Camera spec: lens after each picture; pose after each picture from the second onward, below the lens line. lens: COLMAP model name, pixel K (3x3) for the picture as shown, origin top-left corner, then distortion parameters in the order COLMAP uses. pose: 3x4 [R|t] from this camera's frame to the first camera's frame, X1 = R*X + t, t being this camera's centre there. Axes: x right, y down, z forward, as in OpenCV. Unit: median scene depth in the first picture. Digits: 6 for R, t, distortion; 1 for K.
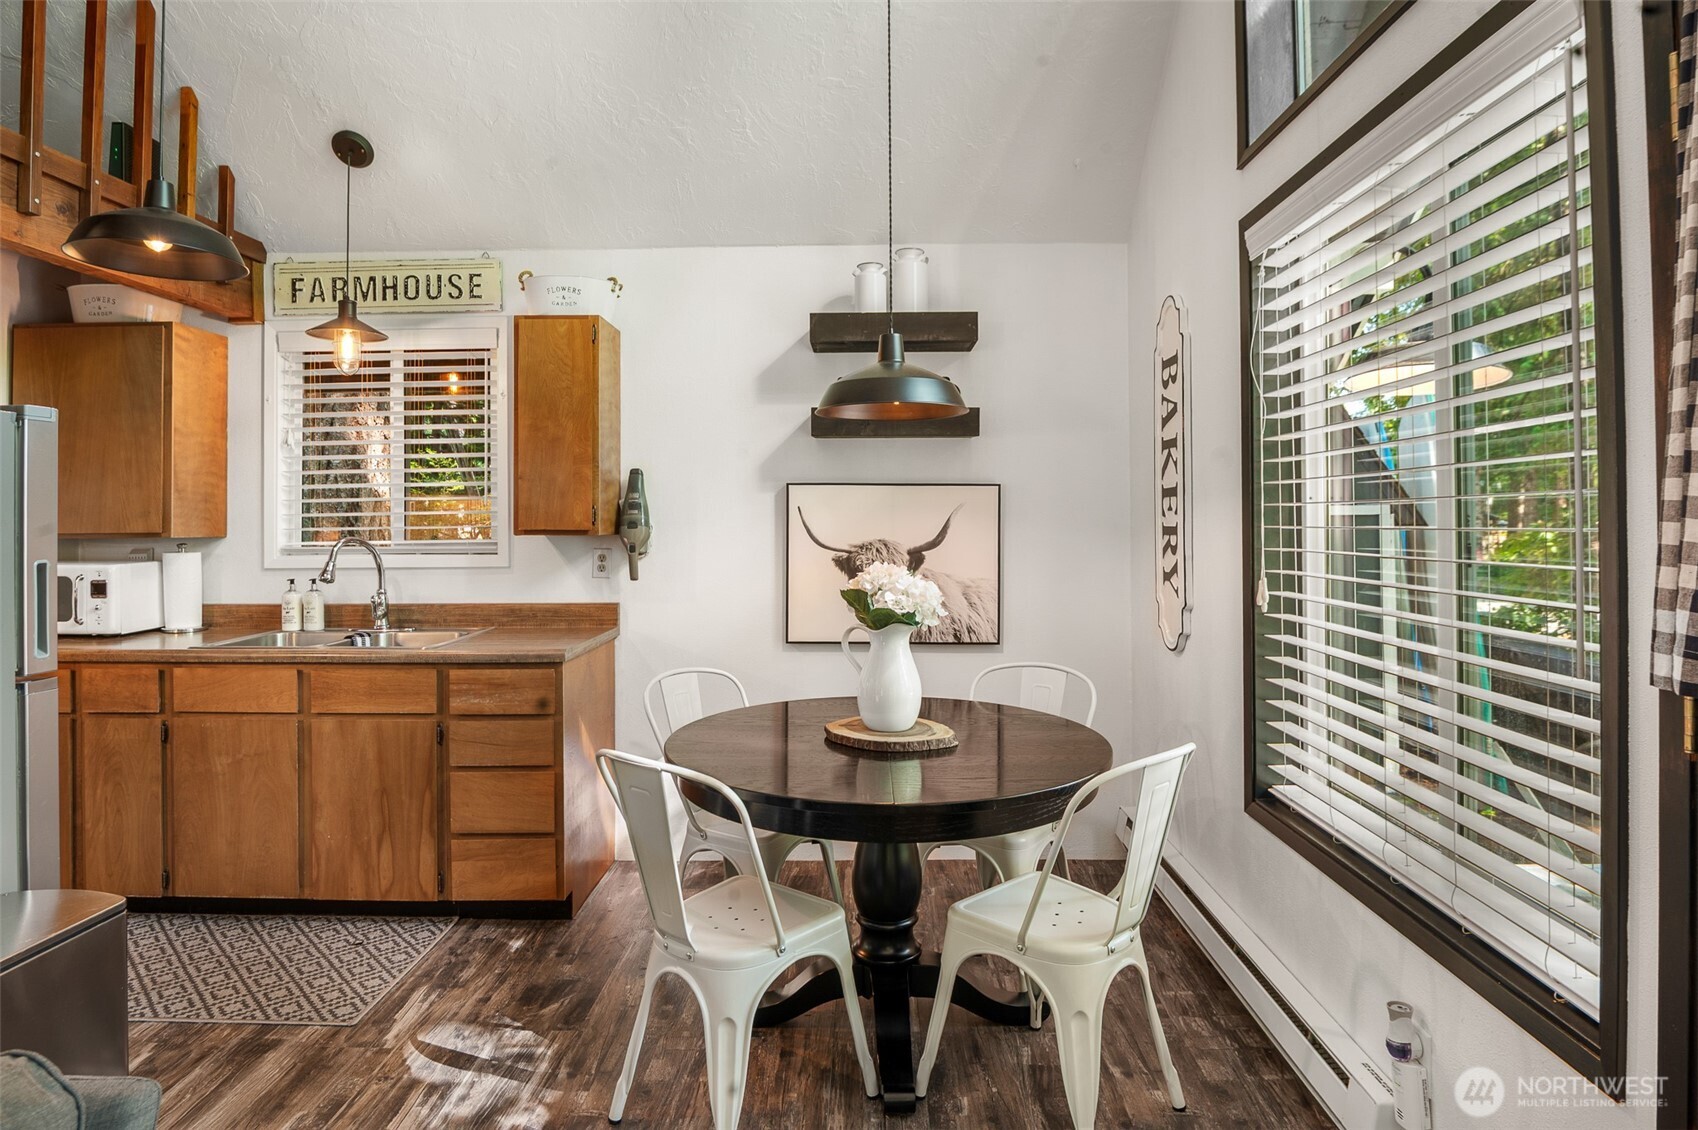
lens RADIAL K [[932.8, 0, 875.7], [0, 932.8, 514.5], [0, 0, 1]] dist [-0.030830, -0.002010]
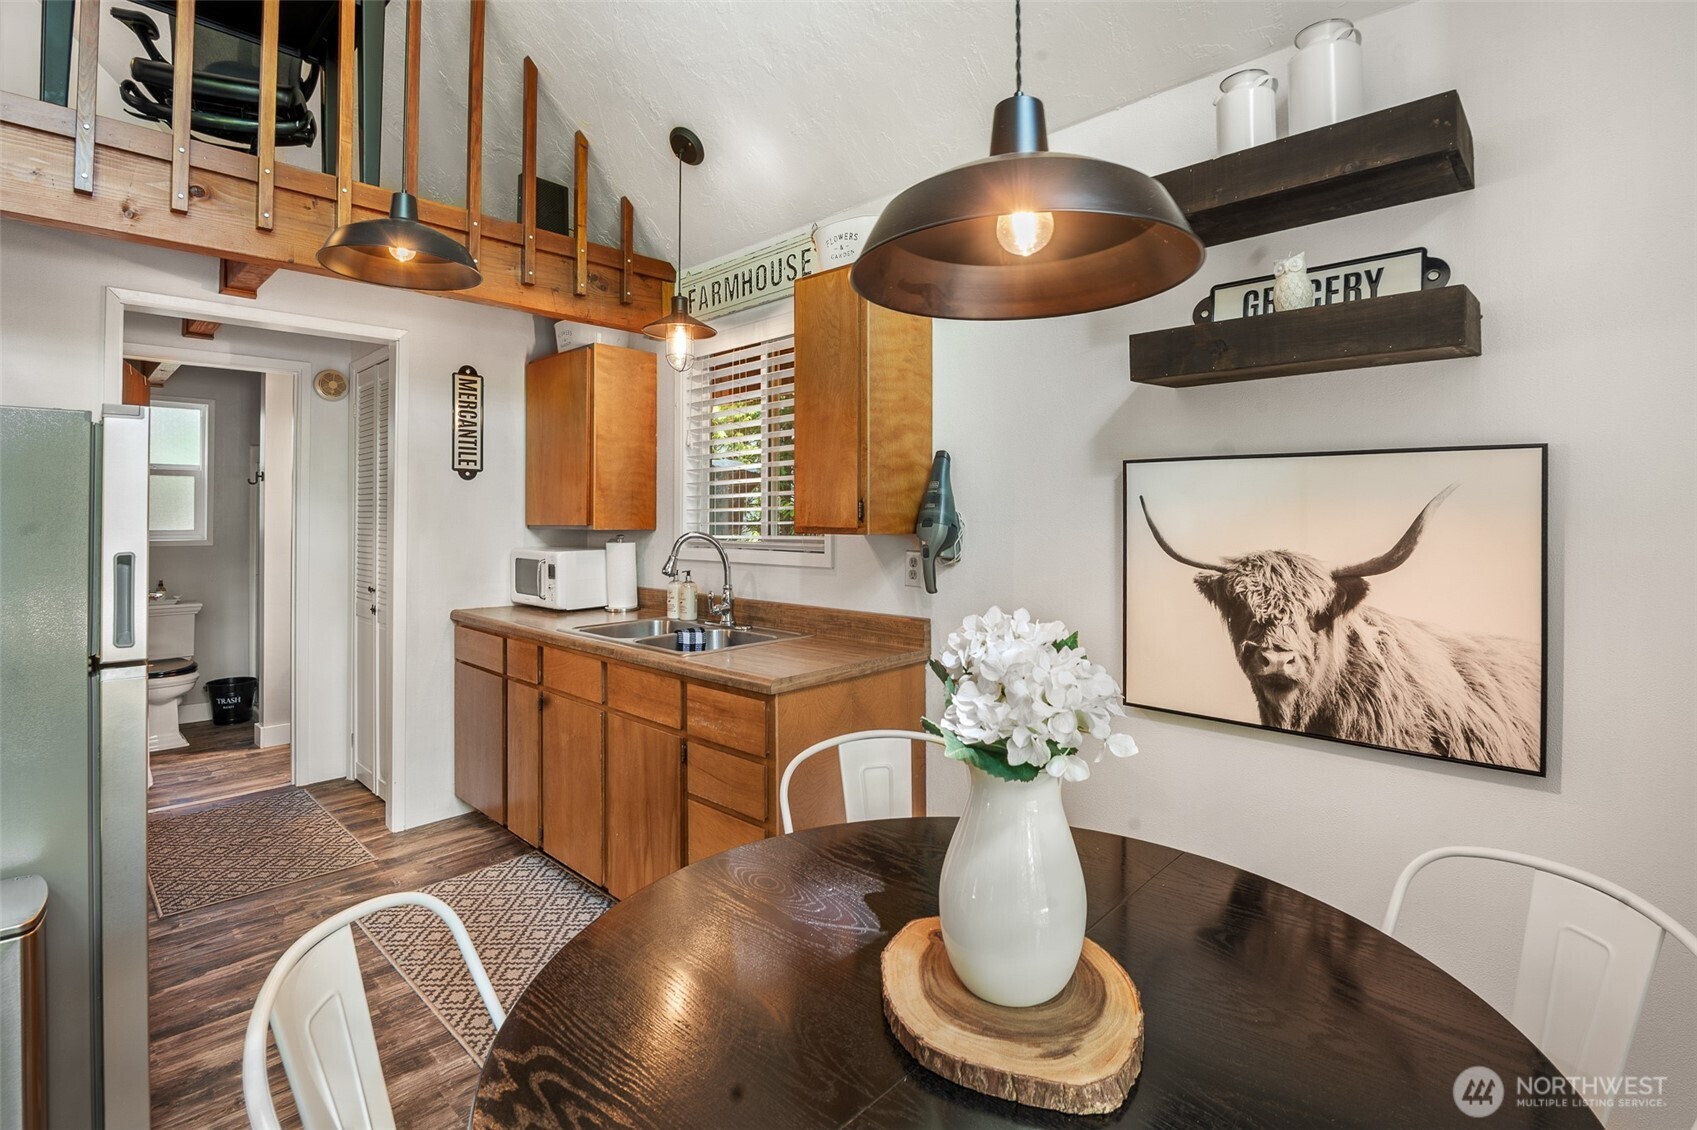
lens RADIAL K [[794.0, 0, 868.8], [0, 794.0, 508.1], [0, 0, 1]] dist [-0.014840, -0.001657]
pose [[0.728061, -0.002956, -0.685506, 0.170324], [0.000953, 0.999994, -0.003300, 0.001583], [0.685511, 0.001749, 0.728060, 0.509316]]
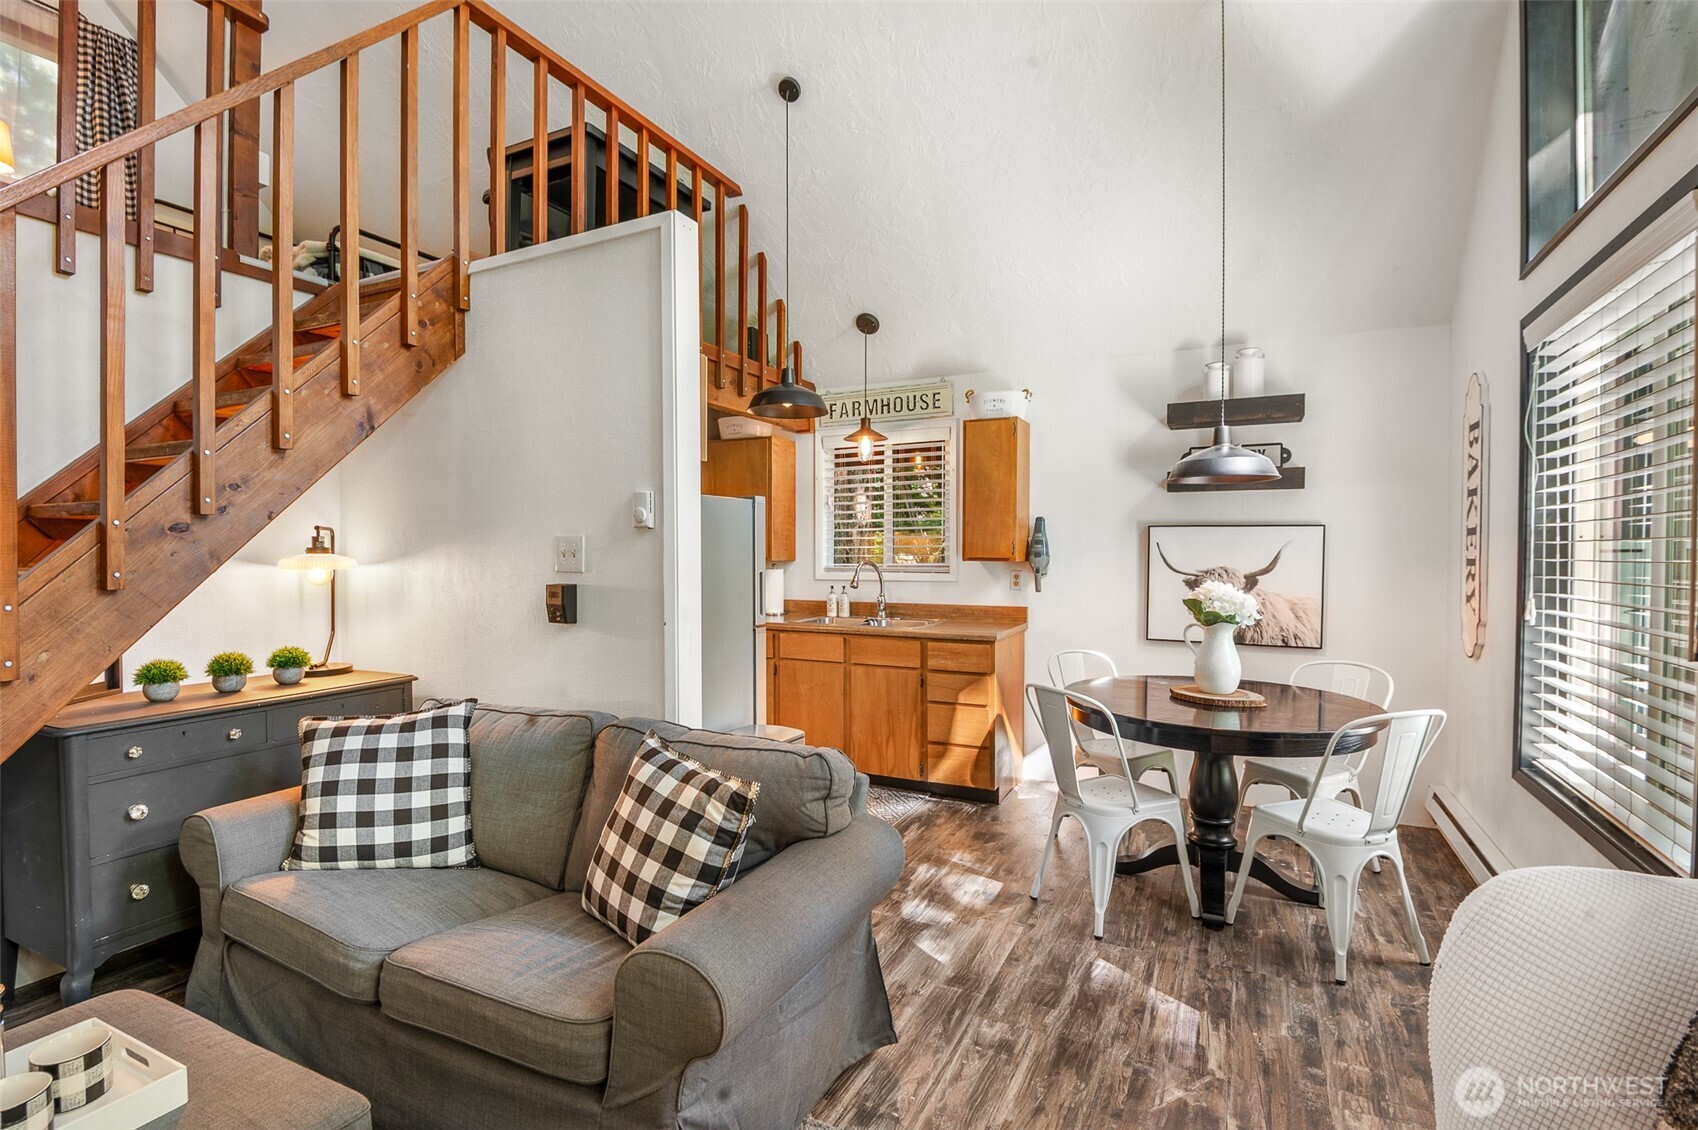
lens RADIAL K [[794.5, 0, 843.4], [0, 794.5, 569.1], [0, 0, 1]] dist [-0.014840, -0.001657]
pose [[0.891816, 0.014585, -0.452163, 0.038392], [-0.000939, 0.999538, 0.030389, -0.004227], [0.452397, -0.026677, 0.891418, -0.292150]]
